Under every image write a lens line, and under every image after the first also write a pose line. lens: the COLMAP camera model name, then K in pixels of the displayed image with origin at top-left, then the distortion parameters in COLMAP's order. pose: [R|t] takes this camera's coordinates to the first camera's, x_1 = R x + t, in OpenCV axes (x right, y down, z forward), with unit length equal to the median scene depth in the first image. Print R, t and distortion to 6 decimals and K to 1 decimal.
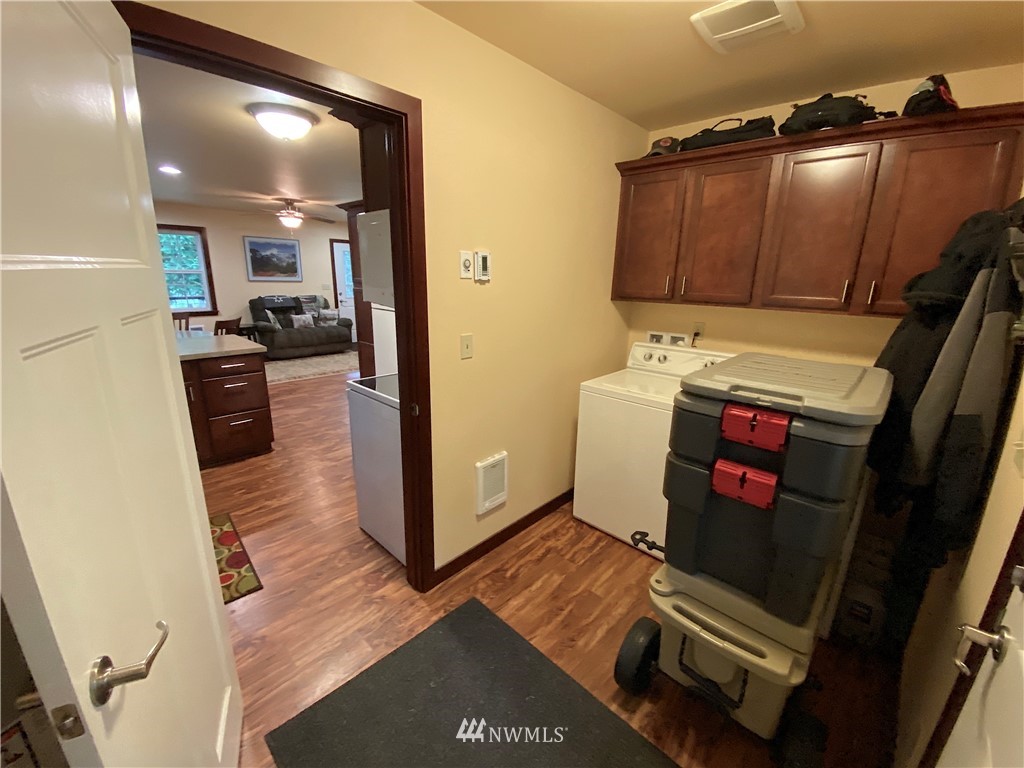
lens RADIAL K [[412.9, 0, 519.3], [0, 412.9, 382.6], [0, 0, 1]] dist [-0.010667, -0.005423]
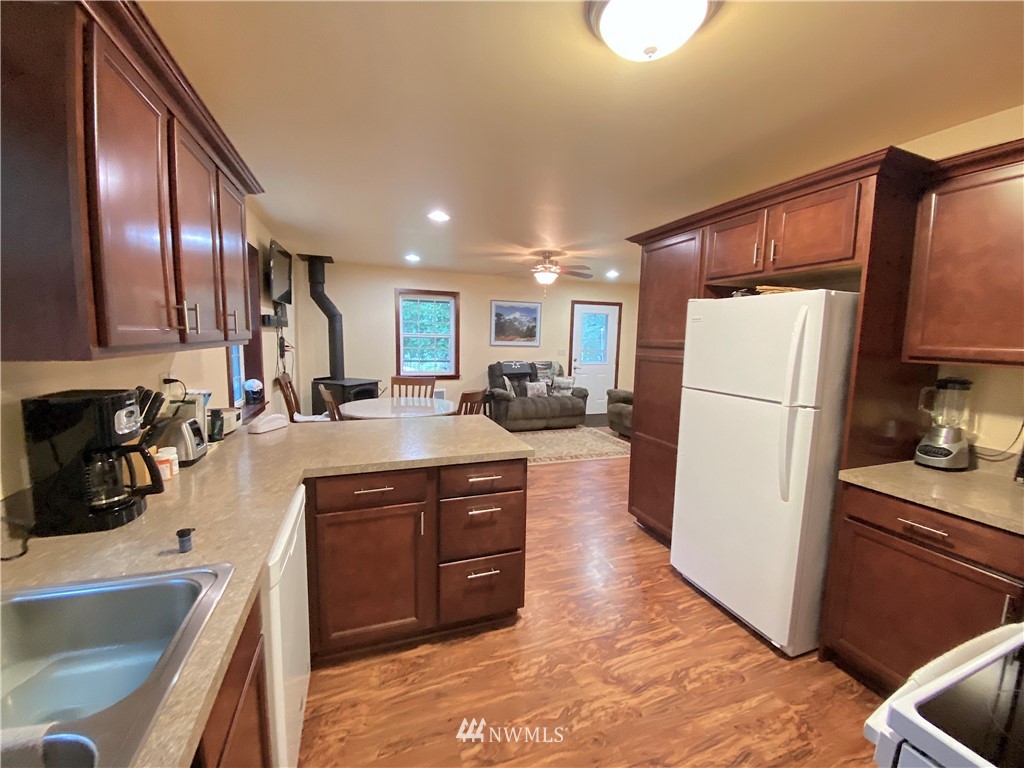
lens RADIAL K [[412.9, 0, 511.3], [0, 412.9, 383.4], [0, 0, 1]] dist [-0.010667, -0.005423]
pose [[0.882256, 0.042595, -0.468840, -0.159661], [-0.114852, 0.985281, -0.126611, -0.043693], [0.456546, 0.165551, 0.874162, 0.193105]]
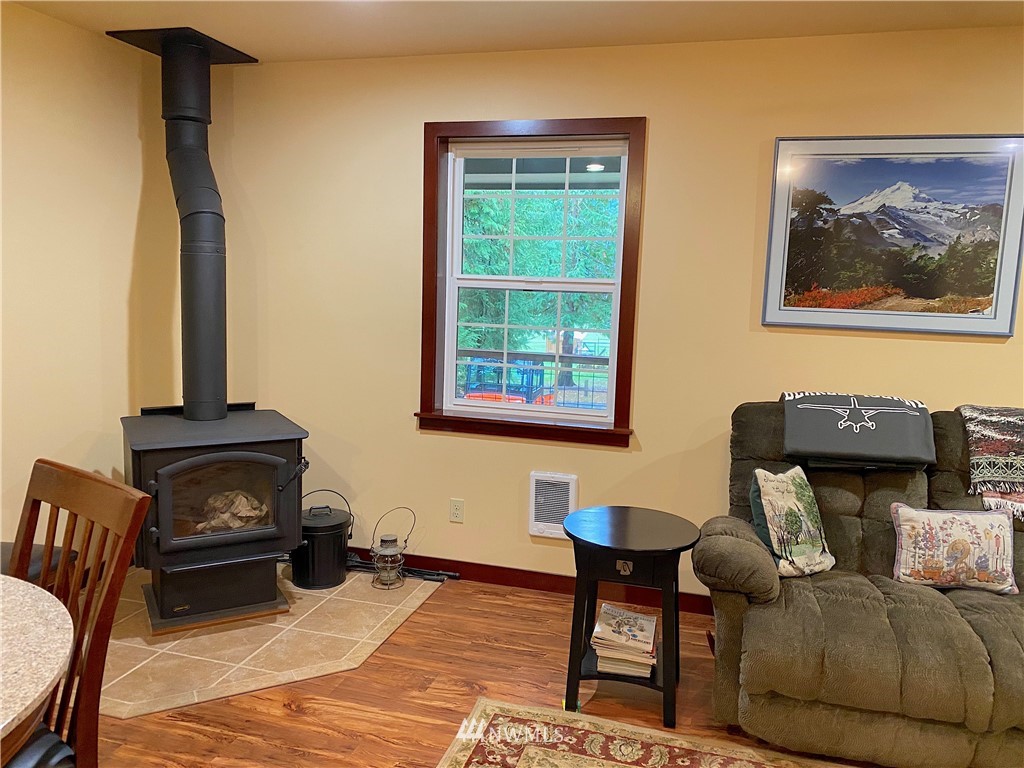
lens RADIAL K [[780.8, 0, 511.0], [0, 780.8, 377.9], [0, 0, 1]] dist [0.041151, -0.036196]
pose [[0.441872, 0.104257, -0.890999, -0.315939], [-0.241790, 0.970308, -0.006374, -0.179456], [0.863879, 0.218251, 0.453960, 0.672768]]
